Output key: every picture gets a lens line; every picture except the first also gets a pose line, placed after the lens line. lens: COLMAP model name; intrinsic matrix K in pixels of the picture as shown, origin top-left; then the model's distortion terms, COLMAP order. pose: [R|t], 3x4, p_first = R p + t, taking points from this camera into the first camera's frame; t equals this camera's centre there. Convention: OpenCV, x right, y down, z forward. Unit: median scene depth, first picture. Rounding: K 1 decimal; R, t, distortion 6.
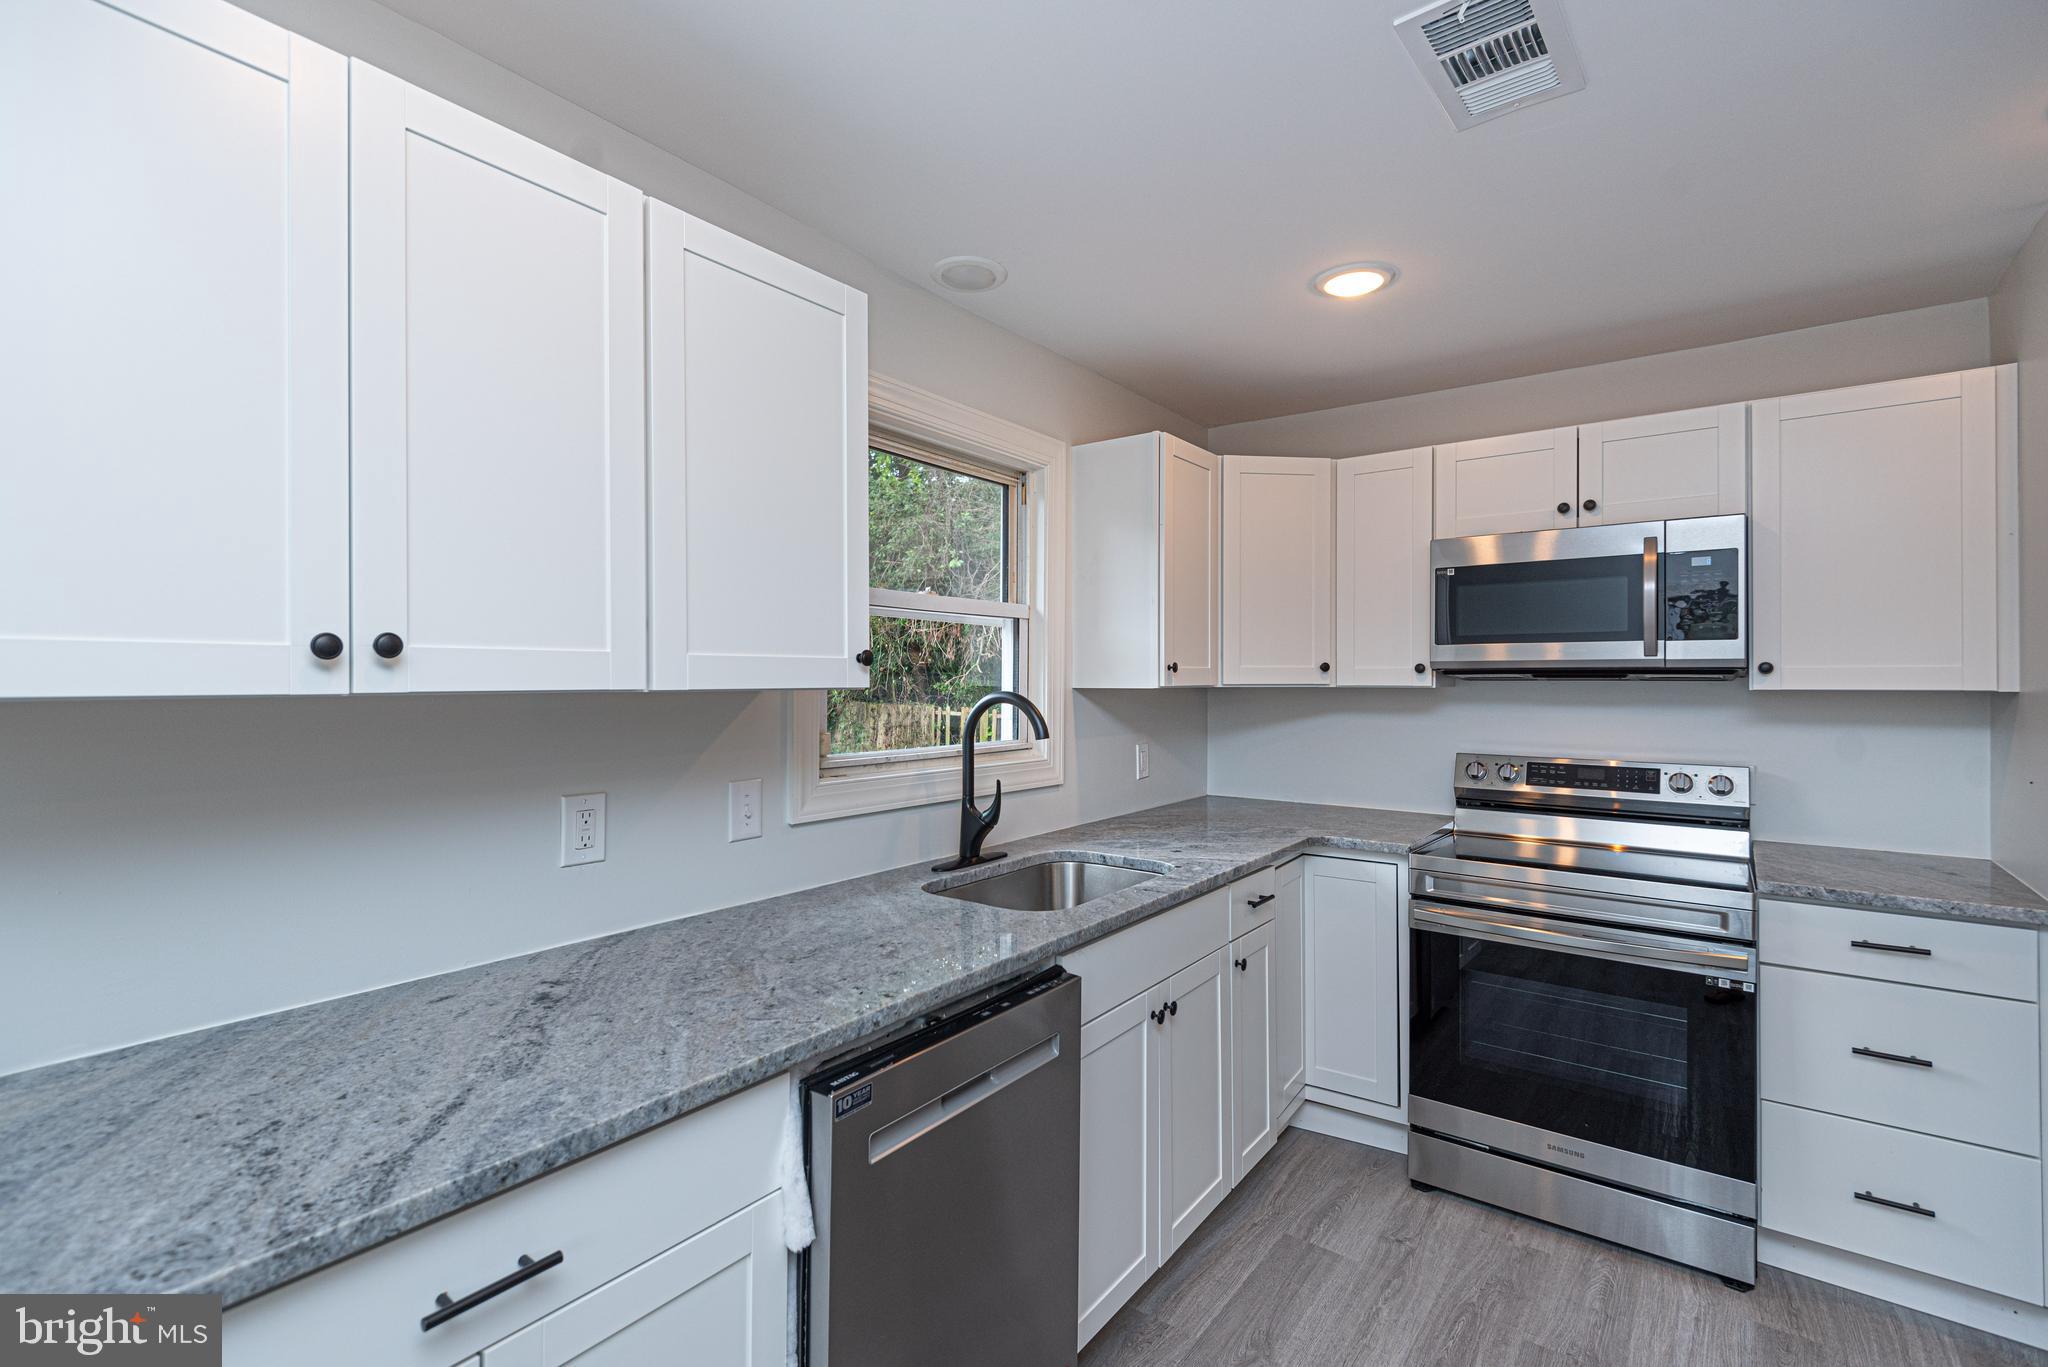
lens RADIAL K [[921.8, 0, 1015.3], [0, 921.8, 675.8], [0, 0, 1]] dist [0.030756, -0.015890]
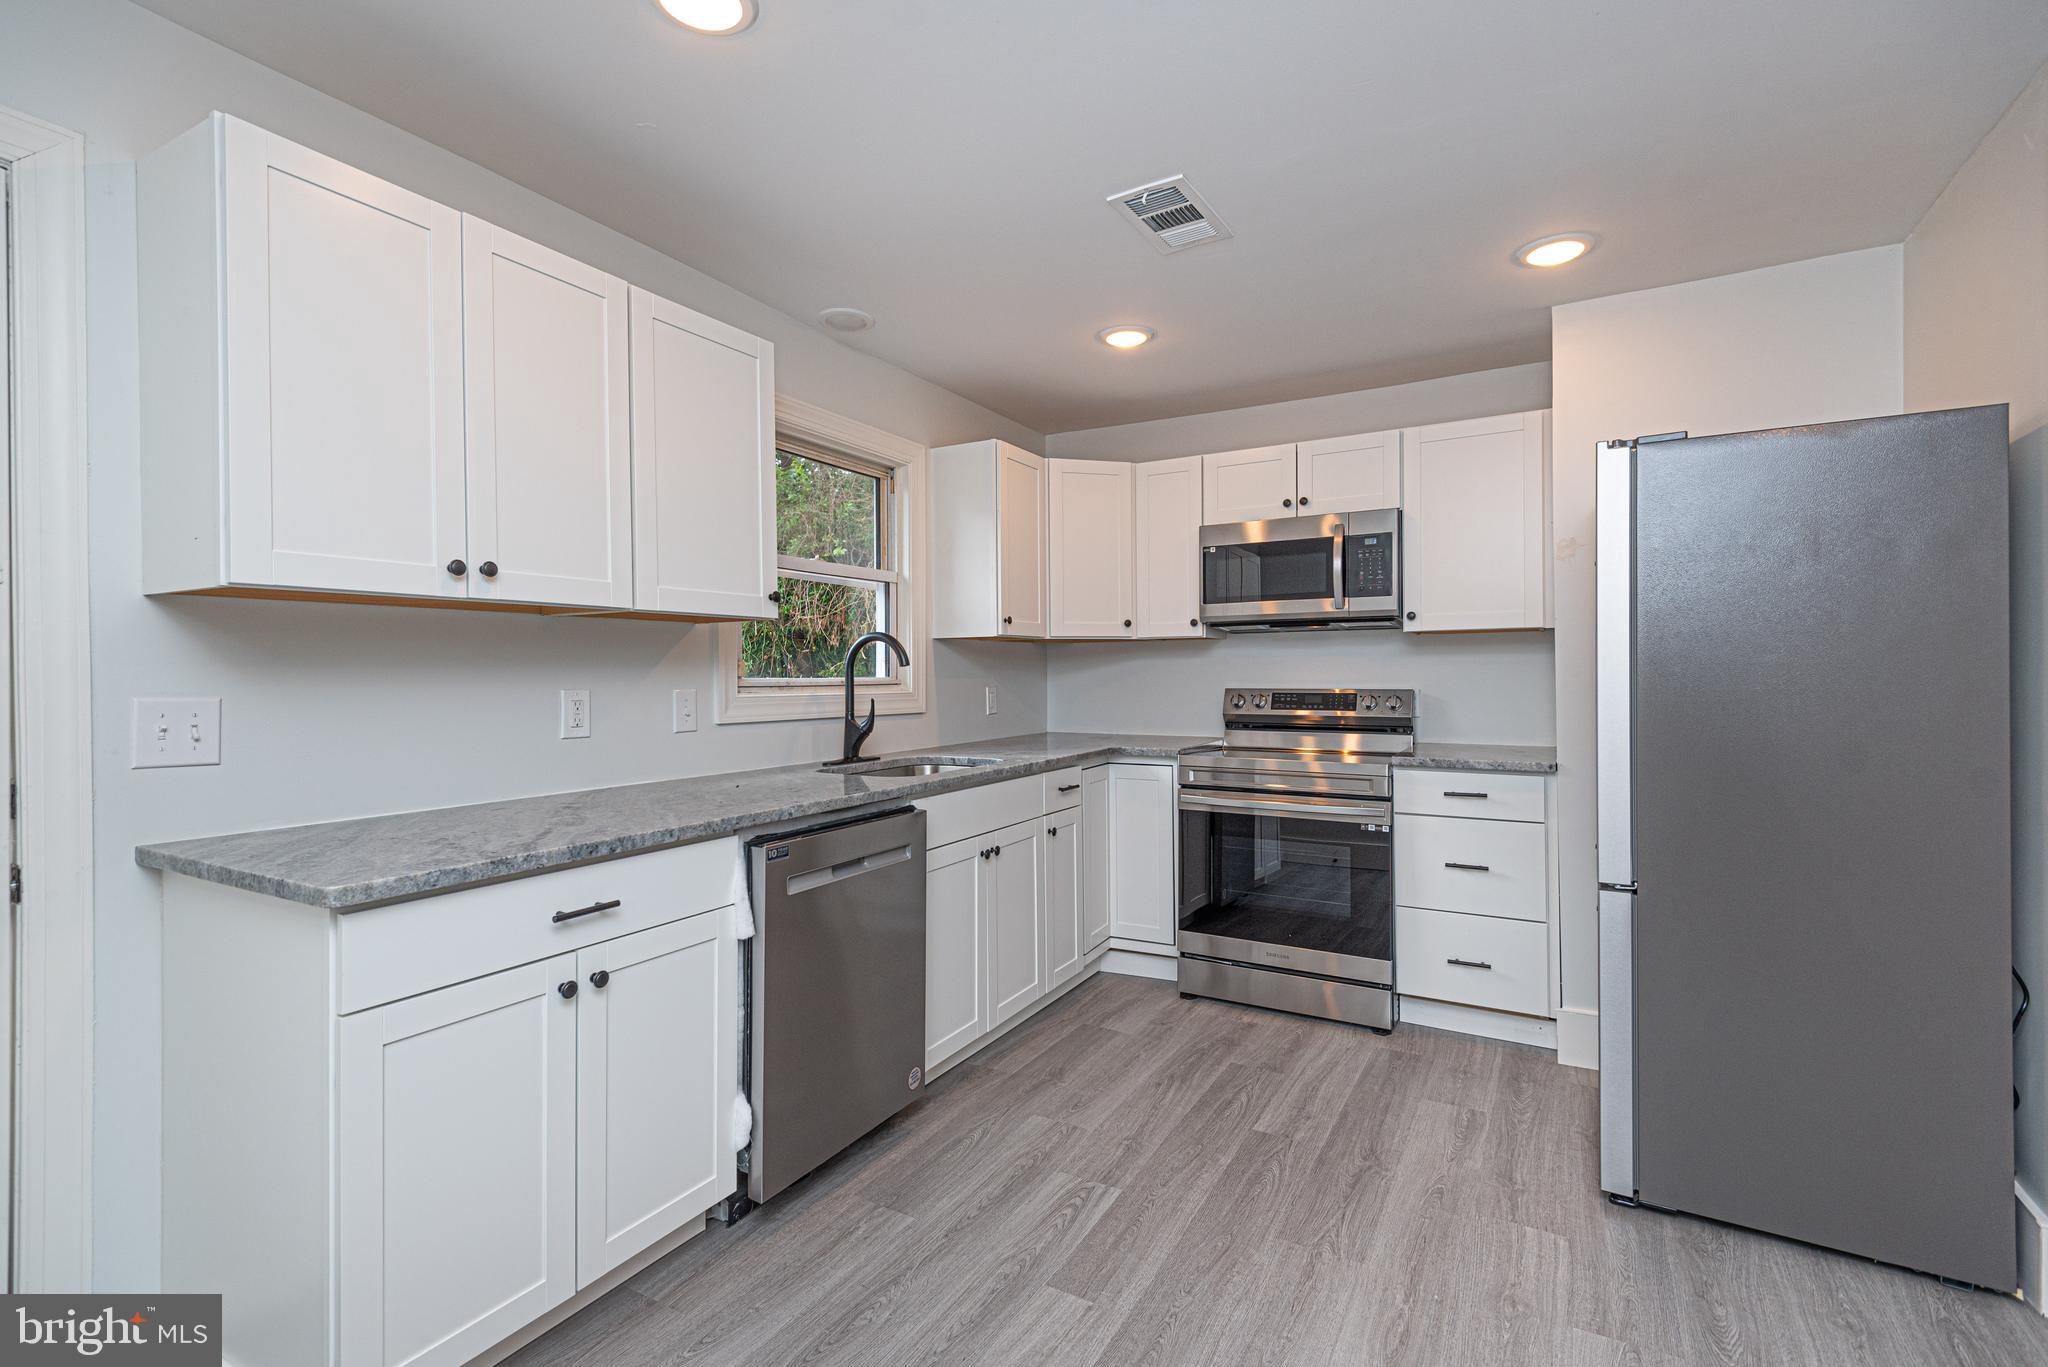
lens RADIAL K [[936.0, 0, 1015.2], [0, 936.0, 680.8], [0, 0, 1]] dist [0.031417, 0.000056]
pose [[0.992810, -0.008100, 0.119428, 0.024186], [0.006985, 0.999928, 0.009746, 0.071514], [-0.119498, -0.008842, 0.992795, -0.358874]]
